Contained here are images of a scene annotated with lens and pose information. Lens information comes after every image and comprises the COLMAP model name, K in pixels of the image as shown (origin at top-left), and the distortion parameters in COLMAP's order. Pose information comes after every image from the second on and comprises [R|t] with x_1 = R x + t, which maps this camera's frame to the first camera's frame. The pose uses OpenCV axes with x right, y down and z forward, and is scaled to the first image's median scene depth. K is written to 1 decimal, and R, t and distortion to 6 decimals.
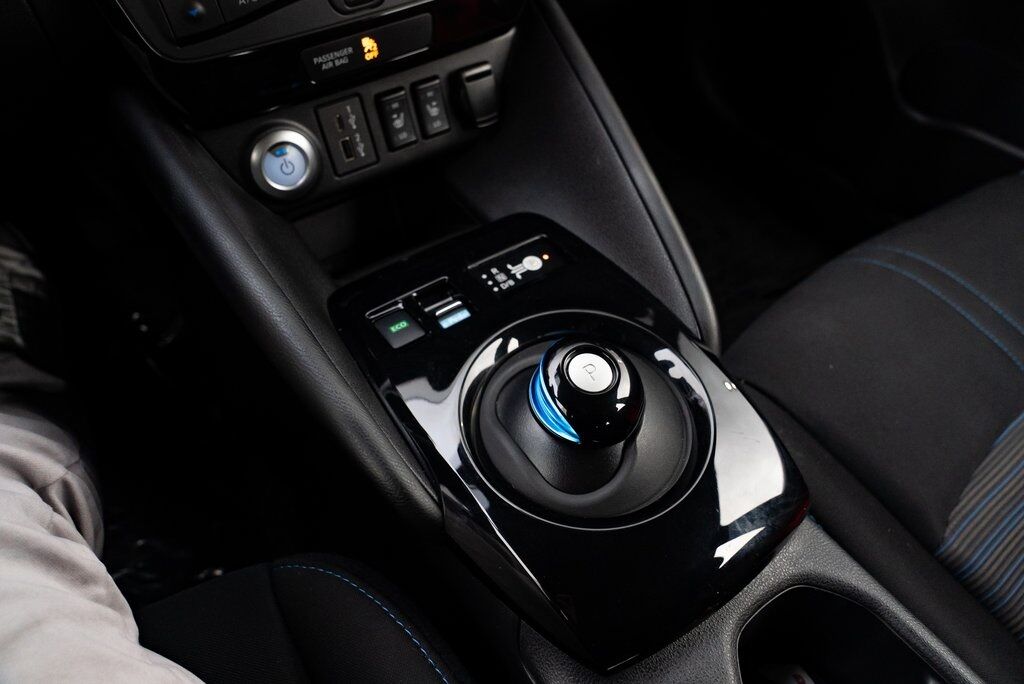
lens RADIAL K [[698.1, 0, 512.0], [0, 698.1, 342.0], [0, 0, 1]] dist [-0.030395, 0.016871]
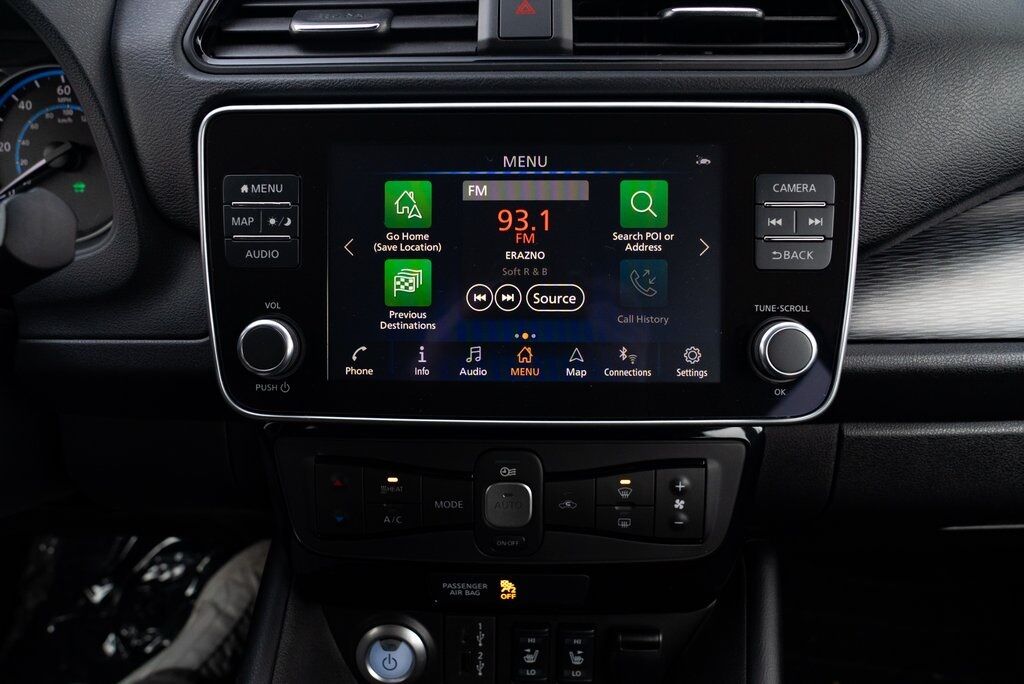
lens RADIAL K [[720.0, 0, 512.0], [0, 720.0, 342.0], [0, 0, 1]] dist [-0.024902, 0.003207]
pose [[0.804390, 0.264888, -0.531781, 0.204183], [-0.444859, 0.861829, -0.243620, -0.453144], [0.393772, 0.432533, 0.811085, 0.092120]]
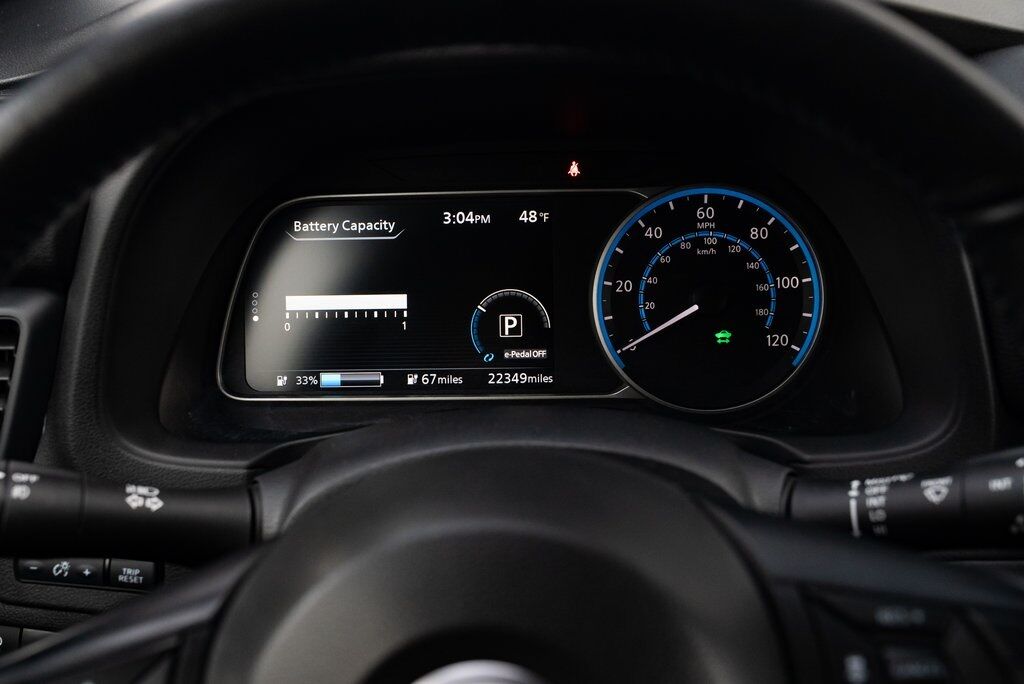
lens RADIAL K [[1085.4, 0, 512.0], [0, 1085.4, 342.0], [0, 0, 1]] dist [-0.002618, -0.007121]
pose [[0.805188, 0.223030, -0.549482, -0.427138], [-0.430074, 0.857577, -0.282130, -0.170743], [0.408300, 0.463485, 0.786430, -0.460594]]
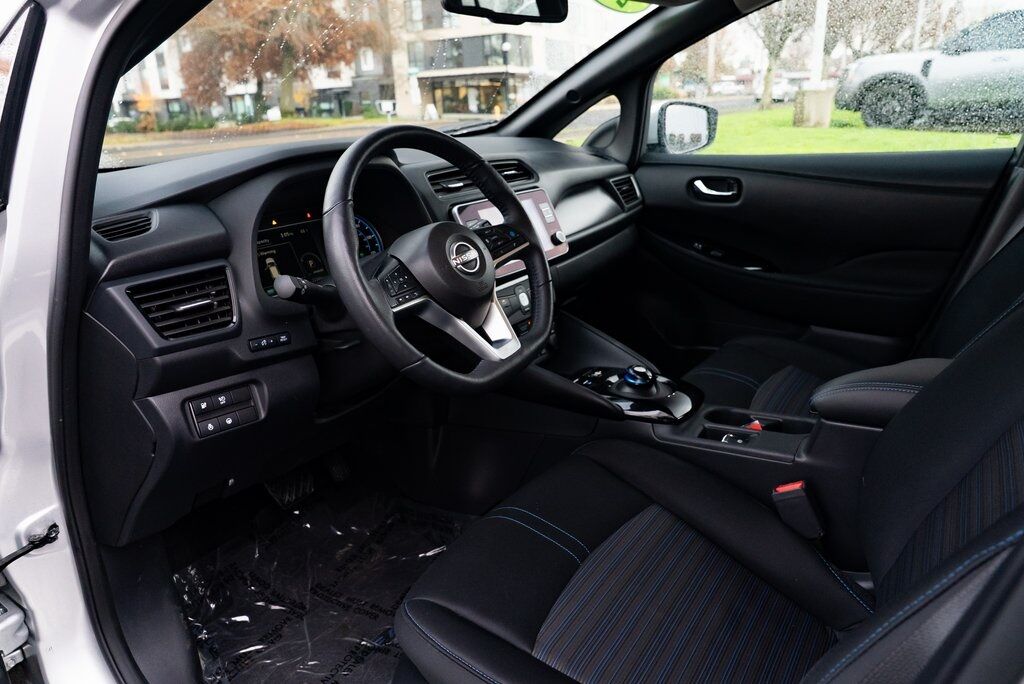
lens RADIAL K [[698.1, 0, 512.0], [0, 698.1, 342.0], [0, 0, 1]] dist [-0.030395, 0.016871]
pose [[0.927221, -0.170675, 0.333365, -1.316381], [0.323913, 0.812276, -0.485065, 1.135472], [-0.187996, 0.557743, 0.808443, -1.499305]]
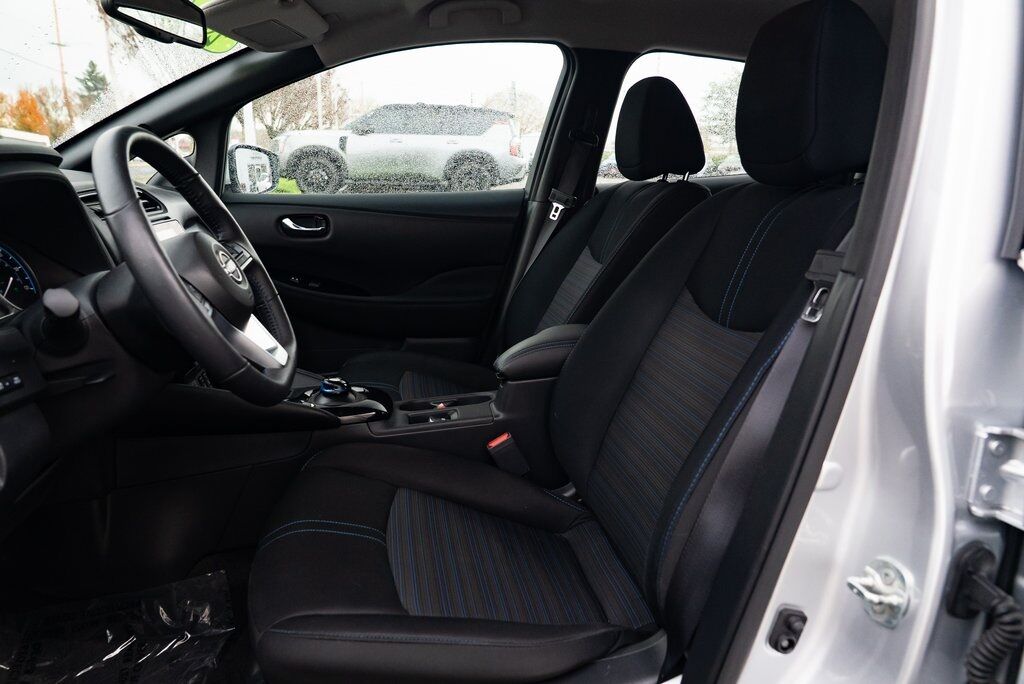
lens RADIAL K [[698.1, 0, 512.0], [0, 698.1, 342.0], [0, 0, 1]] dist [-0.030395, 0.016871]
pose [[0.406146, -0.233553, 0.883458, -2.196406], [0.710011, 0.689271, -0.144191, 0.880658], [-0.575266, 0.685827, 0.445770, -1.128939]]
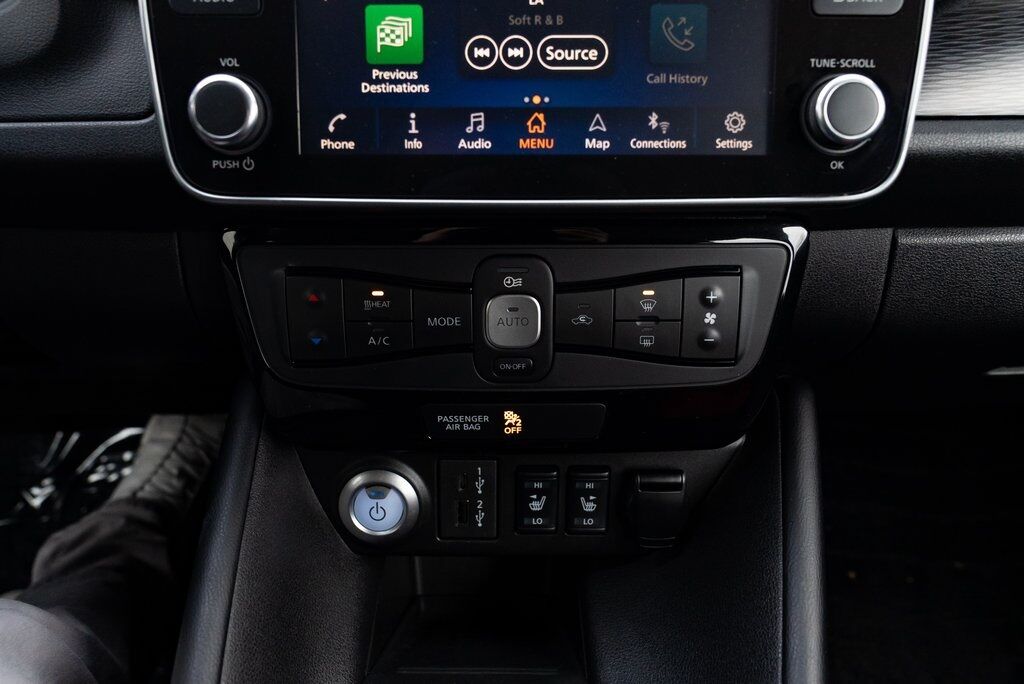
lens RADIAL K [[789.9, 0, 512.0], [0, 789.9, 342.0], [0, 0, 1]] dist [-0.014993, 0.003100]
pose [[0.821790, 0.308979, -0.478741, 0.190775], [-0.431654, 0.886045, -0.169110, -0.334345], [0.371935, 0.345623, 0.861516, 0.177388]]
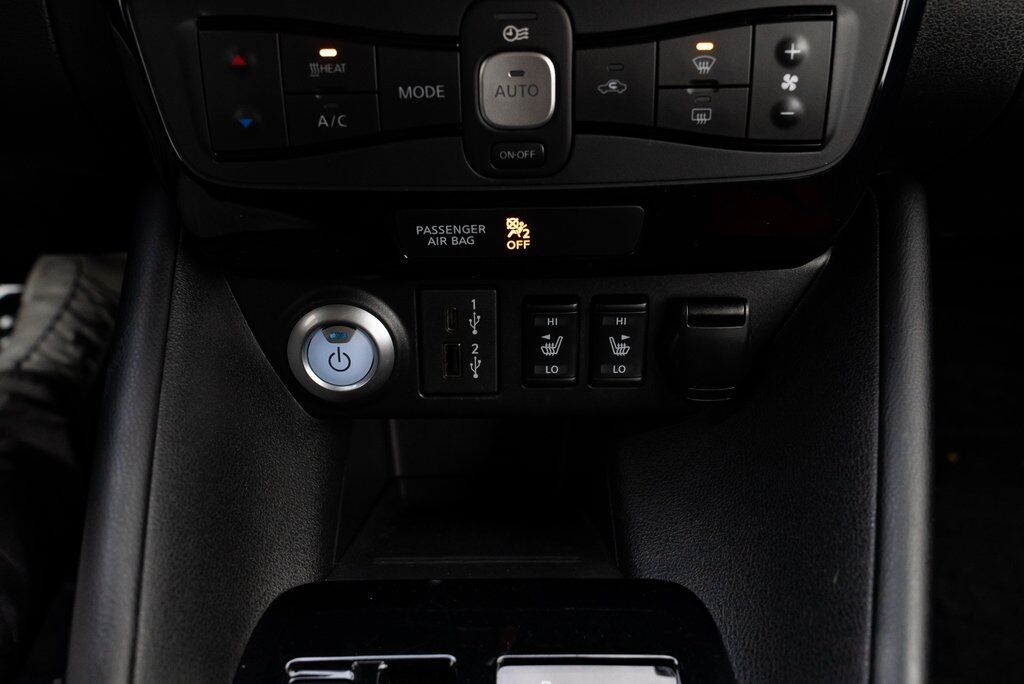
lens RADIAL K [[1031.8, 0, 512.0], [0, 1031.8, 342.0], [0, 0, 1]] dist [-0.005577, 0.013591]
pose [[0.828289, 0.364251, -0.425744, 0.187650], [-0.417593, 0.907935, -0.035636, -0.291816], [0.373567, 0.207304, 0.904142, 0.214971]]
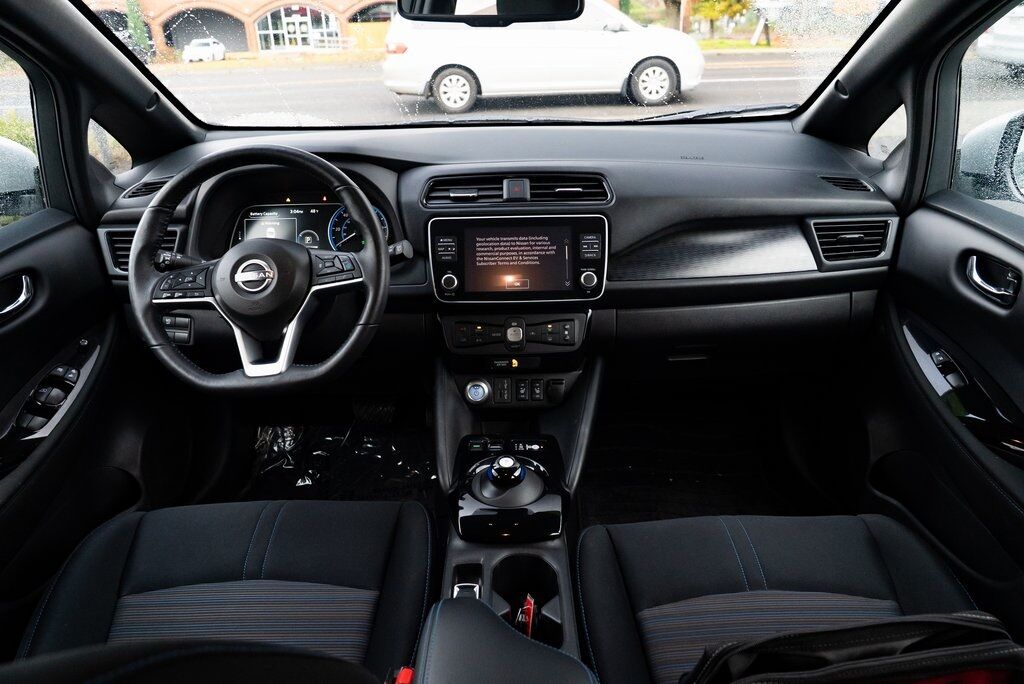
lens RADIAL K [[698.1, 0, 512.0], [0, 698.1, 342.0], [0, 0, 1]] dist [-0.030395, 0.016871]
pose [[0.828329, 0.199747, -0.523424, 1.237773], [-0.413768, 0.848005, -0.331185, 0.453777], [0.377712, 0.490906, 0.785076, -1.283101]]
